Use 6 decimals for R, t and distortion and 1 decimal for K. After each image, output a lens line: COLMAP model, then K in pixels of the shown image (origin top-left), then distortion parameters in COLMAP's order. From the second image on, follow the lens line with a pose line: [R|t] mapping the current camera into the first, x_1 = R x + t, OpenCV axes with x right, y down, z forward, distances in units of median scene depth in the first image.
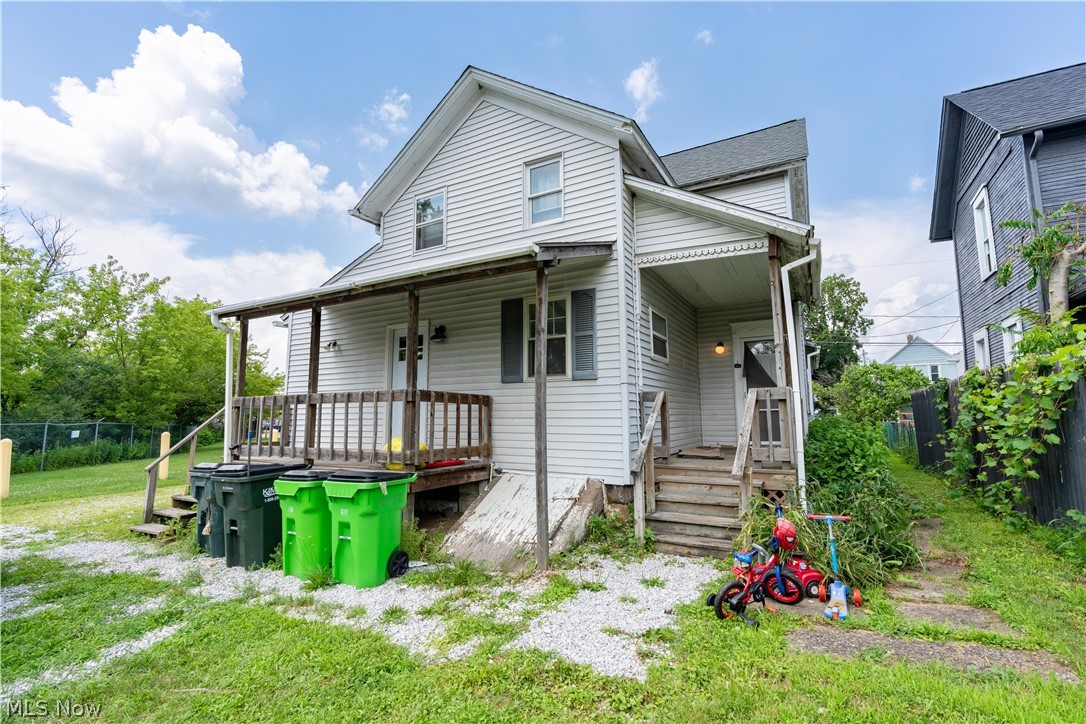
lens RADIAL K [[485.2, 0, 544.5], [0, 485.2, 360.4], [0, 0, 1]] dist [-0.007184, 0.003314]
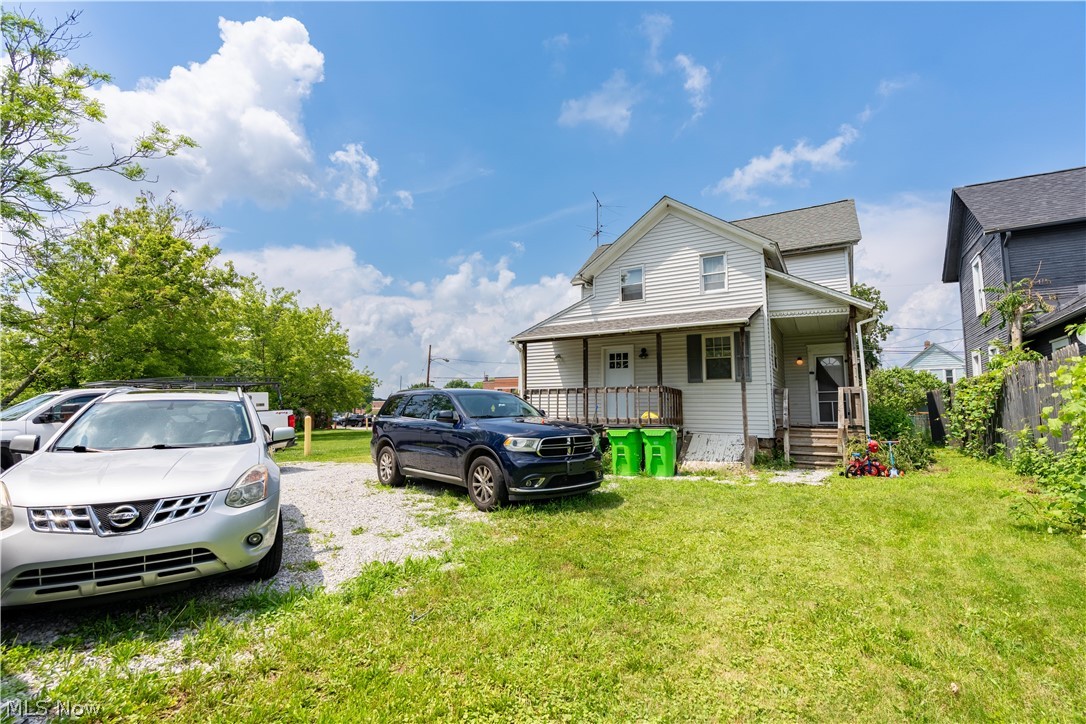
lens RADIAL K [[485.2, 0, 543.0], [0, 485.2, 361.4], [0, 0, 1]] dist [-0.007184, 0.003314]
pose [[0.999666, 0.009684, -0.023965, -0.462948], [-0.009540, 0.999936, 0.006106, -0.029380], [0.024022, -0.005876, 0.999694, -0.615656]]
